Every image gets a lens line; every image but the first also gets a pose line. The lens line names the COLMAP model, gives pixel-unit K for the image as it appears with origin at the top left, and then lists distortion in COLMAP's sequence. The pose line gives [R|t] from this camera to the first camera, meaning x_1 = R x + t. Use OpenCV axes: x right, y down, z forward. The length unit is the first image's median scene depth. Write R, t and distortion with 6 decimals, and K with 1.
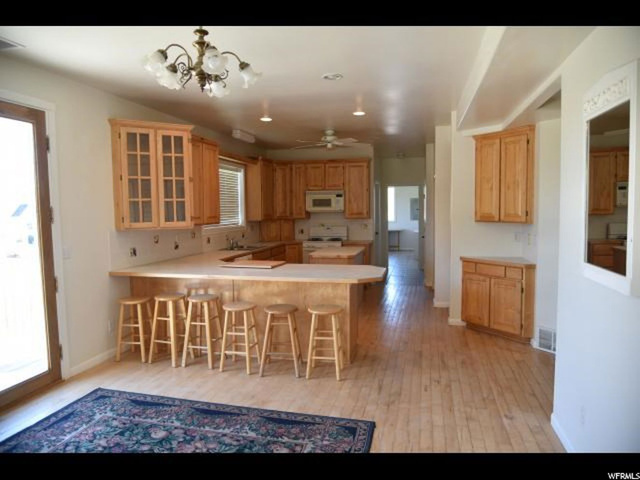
lens RADIAL K [[431.7, 0, 320.0], [0, 431.7, 240.0], [0, 0, 1]] dist [-0.051713, 0.003769]
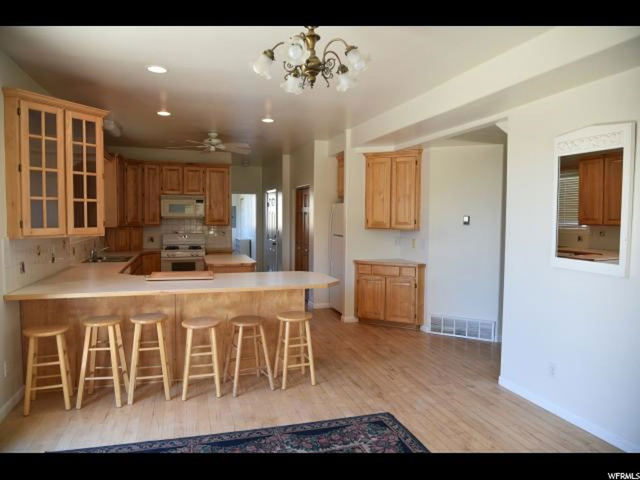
lens RADIAL K [[431.7, 0, 320.0], [0, 431.7, 240.0], [0, 0, 1]] dist [-0.051713, 0.003769]
pose [[0.857693, -0.009937, 0.514065, -0.381976], [0.019211, 0.999734, -0.012727, -0.000932], [-0.513802, 0.020791, 0.857657, 0.098766]]
